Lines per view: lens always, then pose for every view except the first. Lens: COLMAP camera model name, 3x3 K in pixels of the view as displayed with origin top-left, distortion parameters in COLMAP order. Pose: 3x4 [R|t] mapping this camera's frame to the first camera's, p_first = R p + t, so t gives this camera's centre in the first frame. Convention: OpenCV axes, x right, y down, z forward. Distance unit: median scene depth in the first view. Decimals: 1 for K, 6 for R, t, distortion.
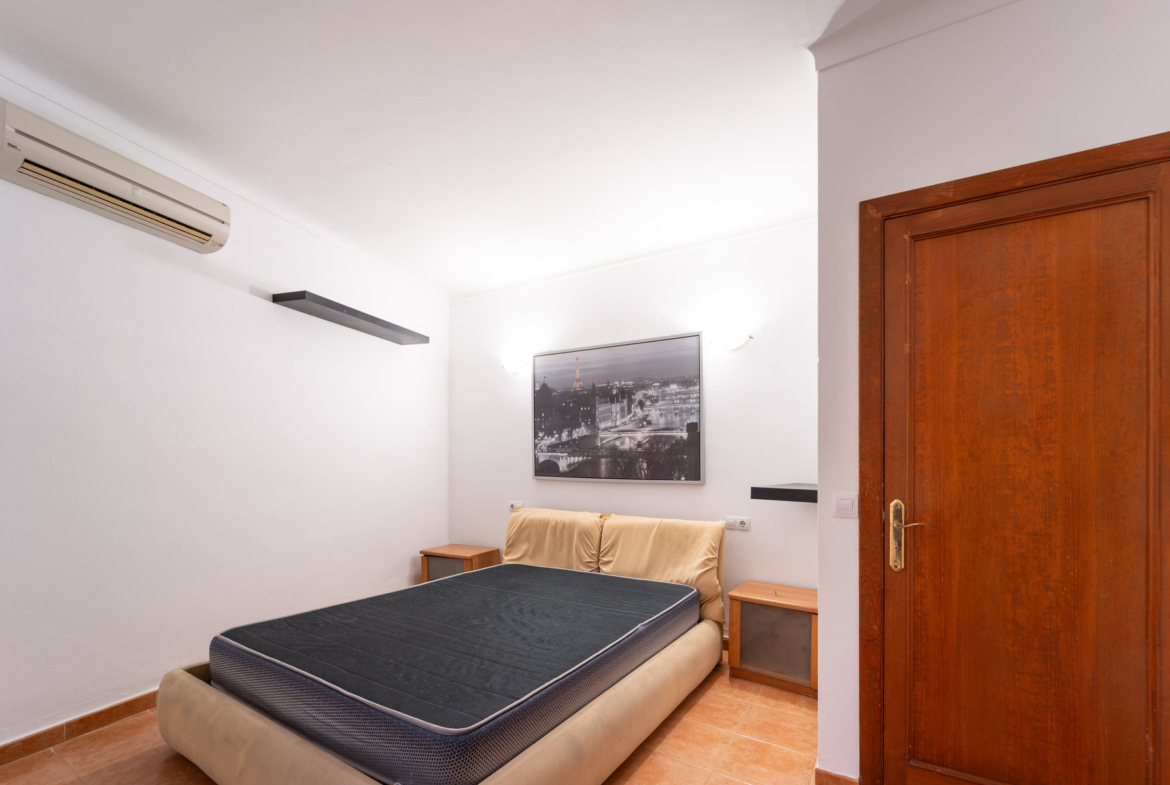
lens RADIAL K [[500.4, 0, 582.2], [0, 500.4, 471.6], [0, 0, 1]] dist [-0.000739, -0.000160]
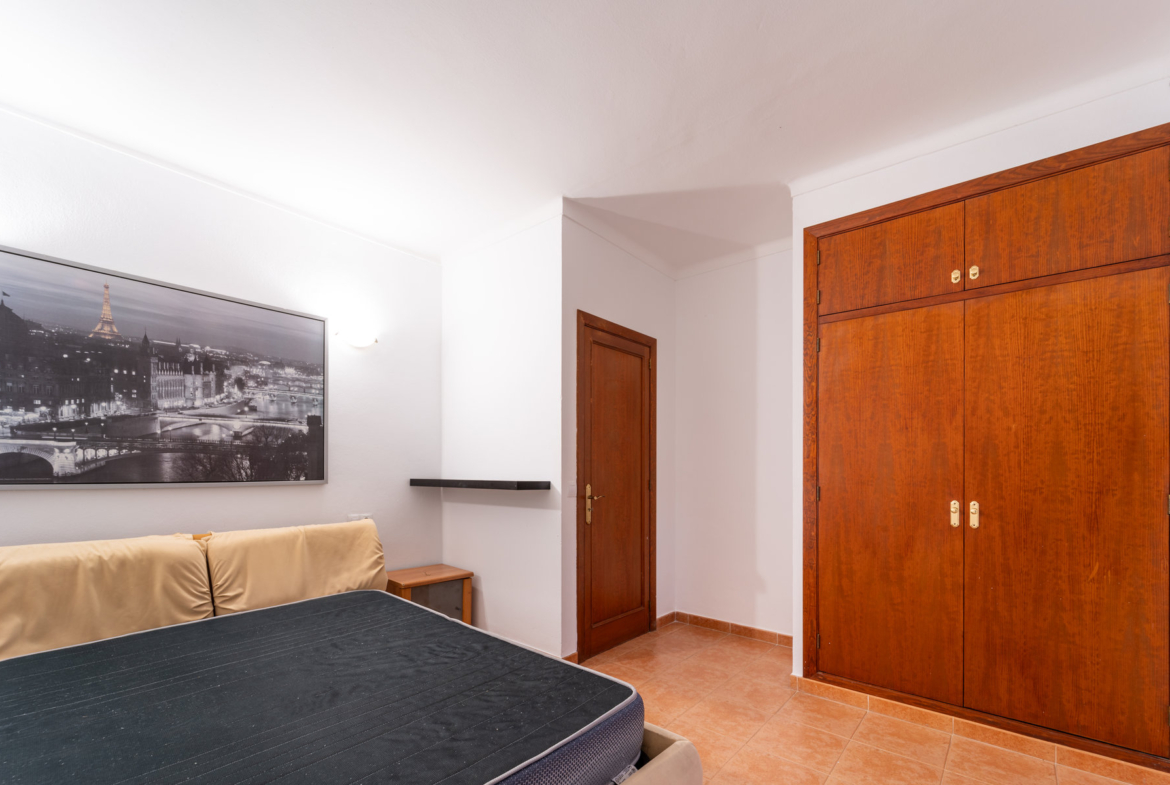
lens RADIAL K [[500.4, 0, 582.2], [0, 500.4, 471.6], [0, 0, 1]] dist [-0.000739, -0.000160]
pose [[0.145308, -0.020194, 0.989180, -0.560698], [0.005678, 0.999792, 0.019576, -0.011825], [-0.989370, 0.002772, 0.145393, 0.369378]]
